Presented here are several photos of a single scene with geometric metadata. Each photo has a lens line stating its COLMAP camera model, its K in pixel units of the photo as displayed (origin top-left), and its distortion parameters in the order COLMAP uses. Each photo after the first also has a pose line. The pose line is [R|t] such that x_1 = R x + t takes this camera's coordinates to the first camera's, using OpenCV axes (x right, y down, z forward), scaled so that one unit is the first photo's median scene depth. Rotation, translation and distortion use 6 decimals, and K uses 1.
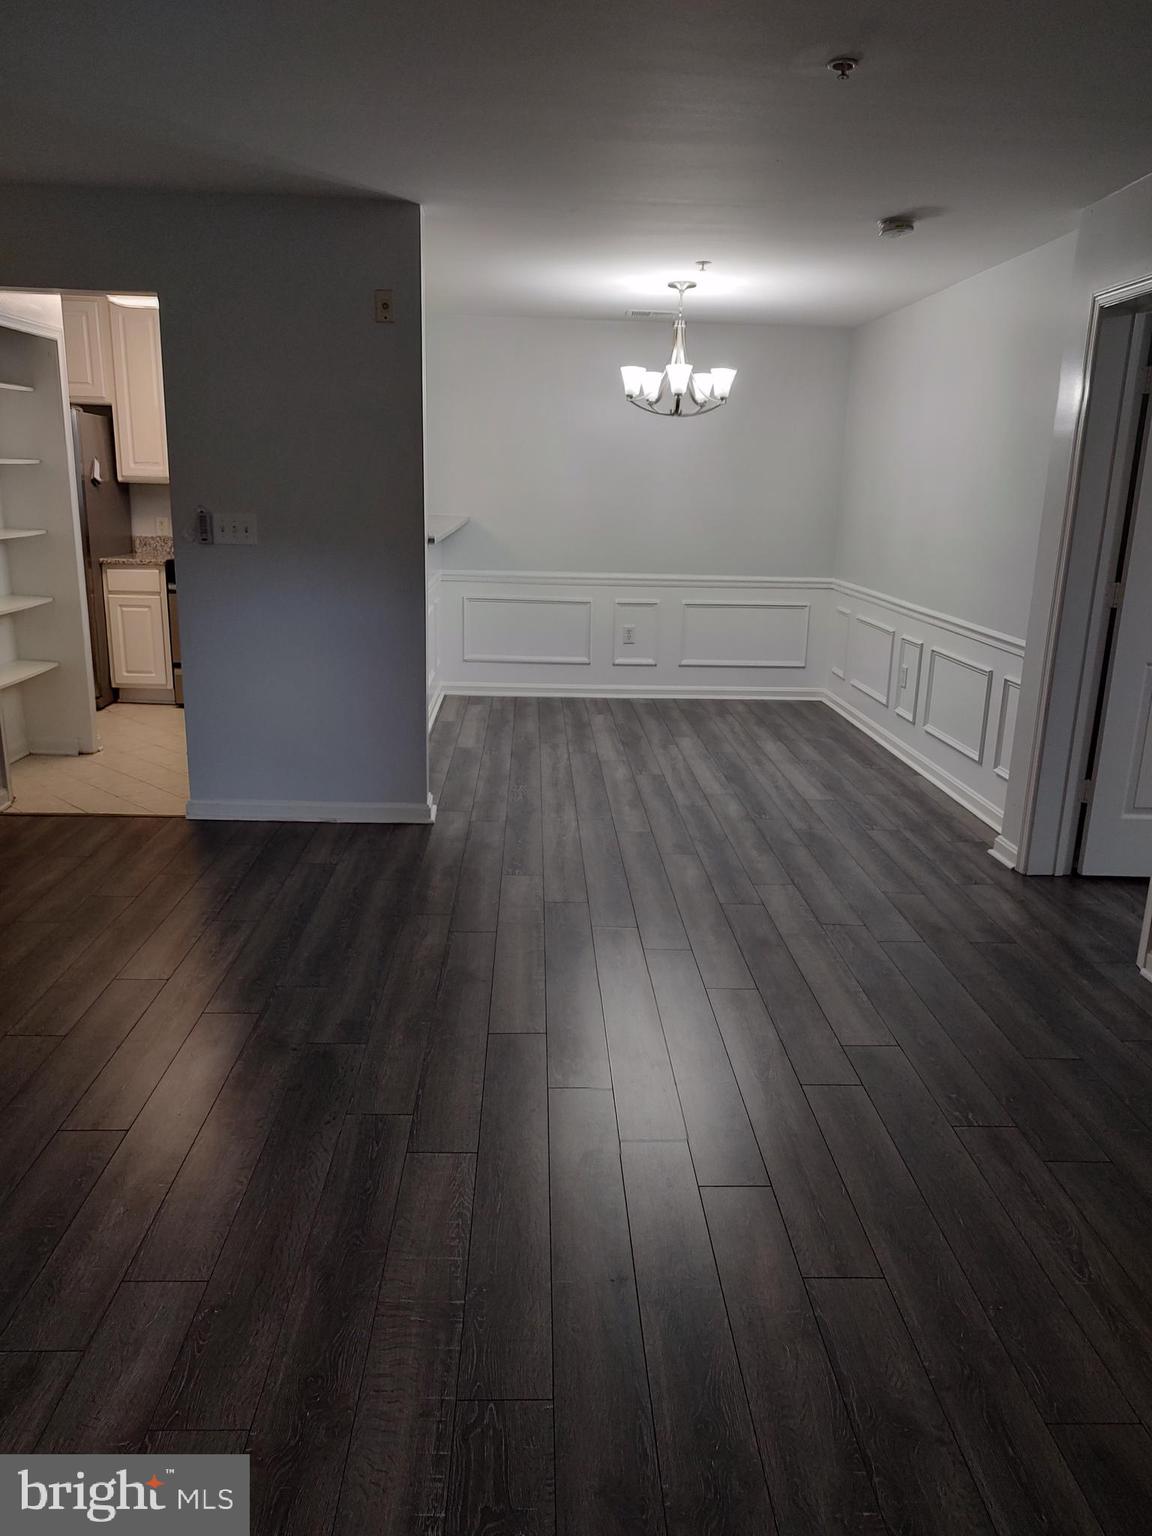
lens RADIAL K [[1099.8, 0, 584.3], [0, 1099.8, 754.4], [0, 0, 1]] dist [0.031257, -0.020241]
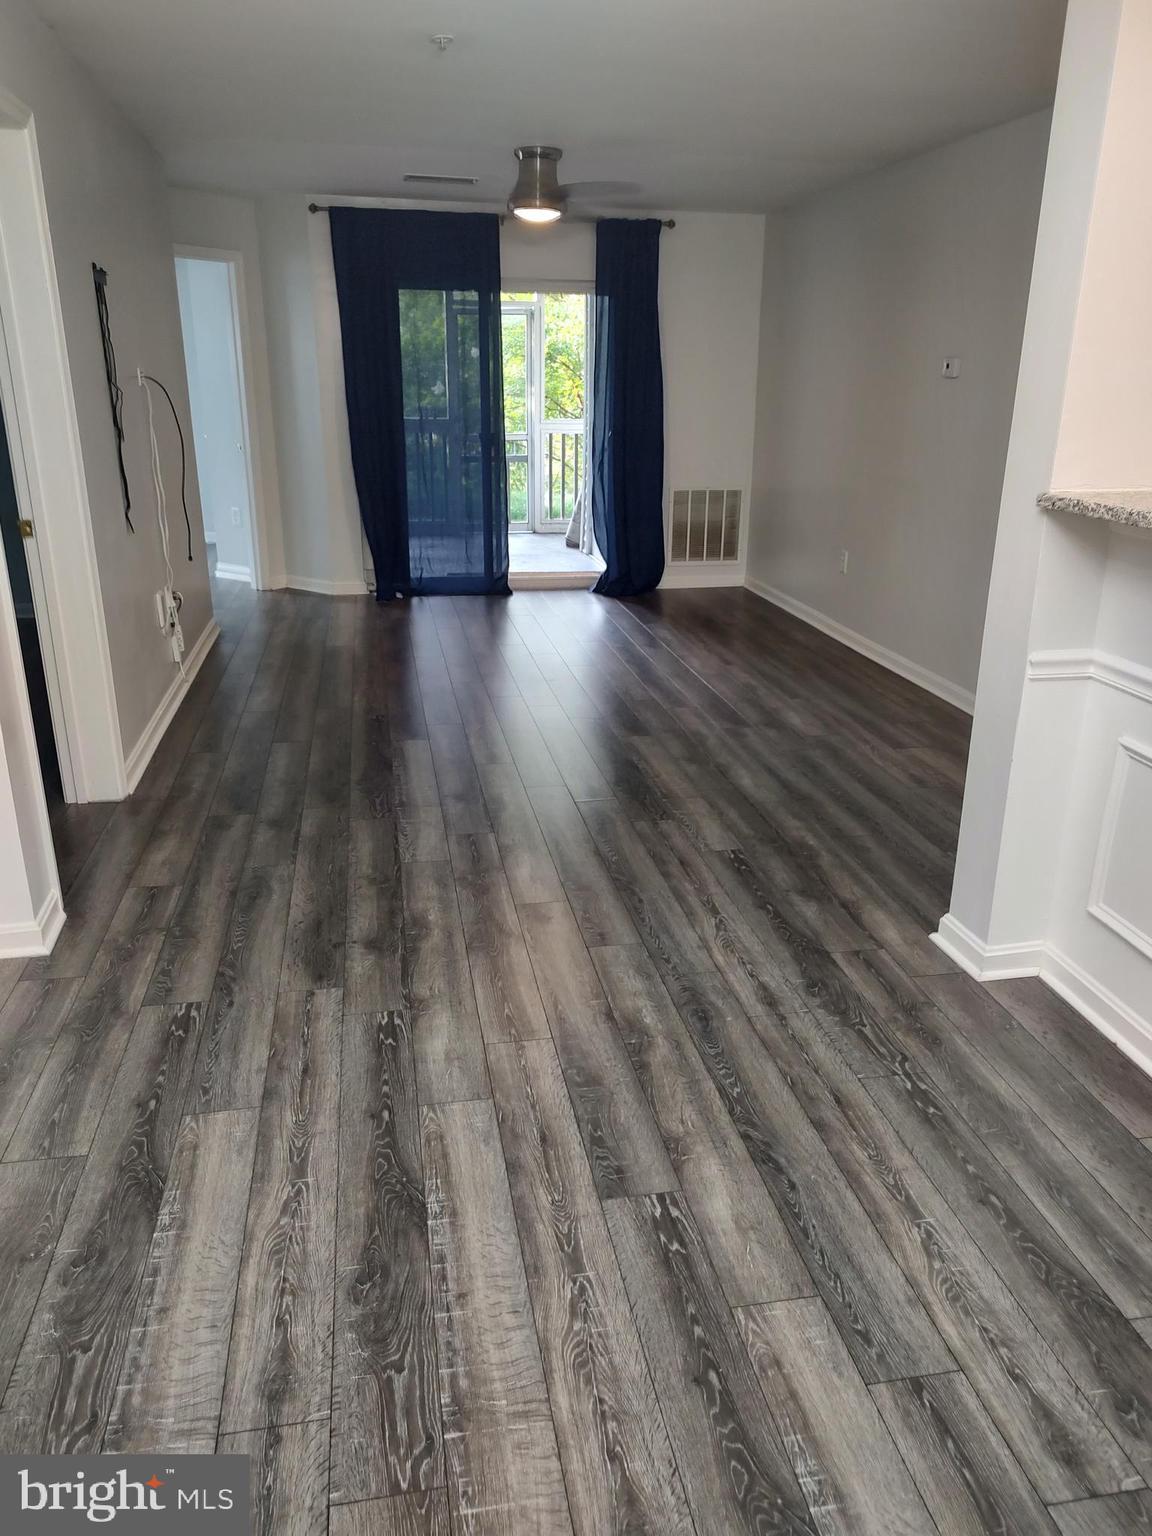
lens RADIAL K [[1099.8, 0, 575.4], [0, 1099.8, 763.2], [0, 0, 1]] dist [0.031257, -0.020241]
pose [[-0.989740, 0.008751, -0.142613, 0.157411], [-0.070829, 0.836804, 0.542902, -0.357448], [0.124090, 0.547432, -0.827599, 1.474784]]
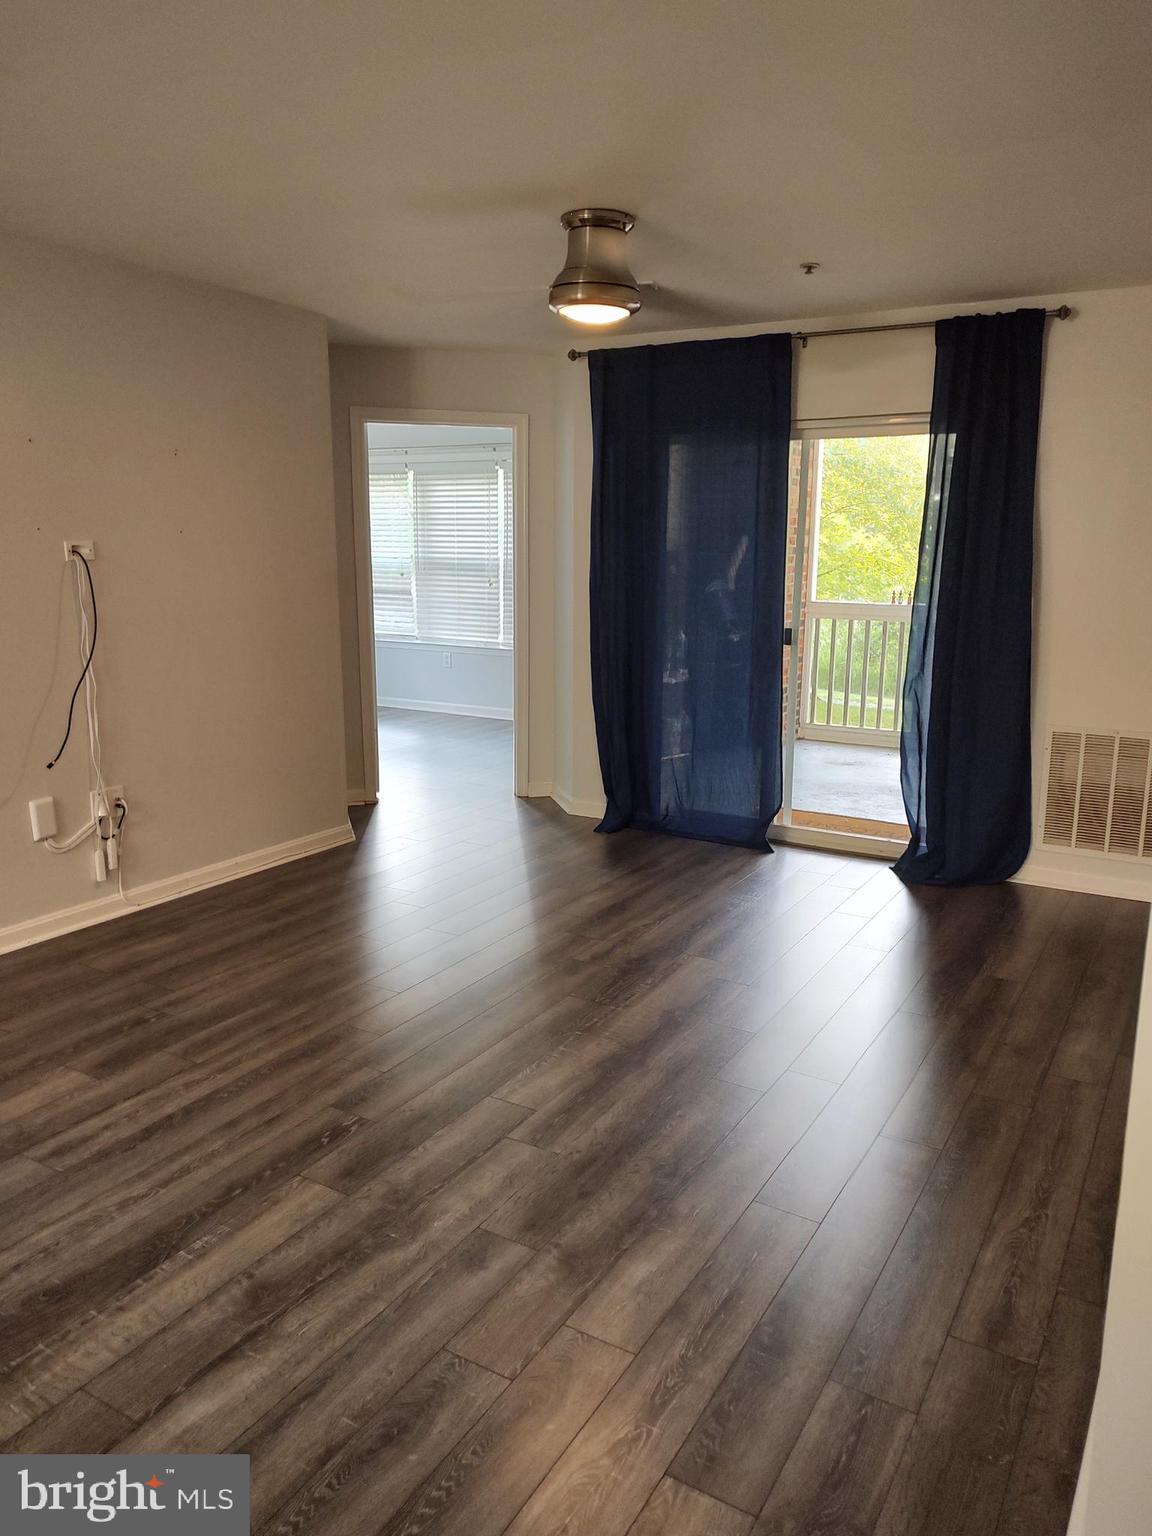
lens RADIAL K [[1099.8, 0, 586.0], [0, 1099.8, 771.8], [0, 0, 1]] dist [0.031257, -0.020241]
pose [[-0.842047, -0.143818, 0.519878, -0.400036], [0.096768, 0.907888, 0.407891, -0.230902], [-0.530653, 0.393771, -0.750568, 0.897691]]
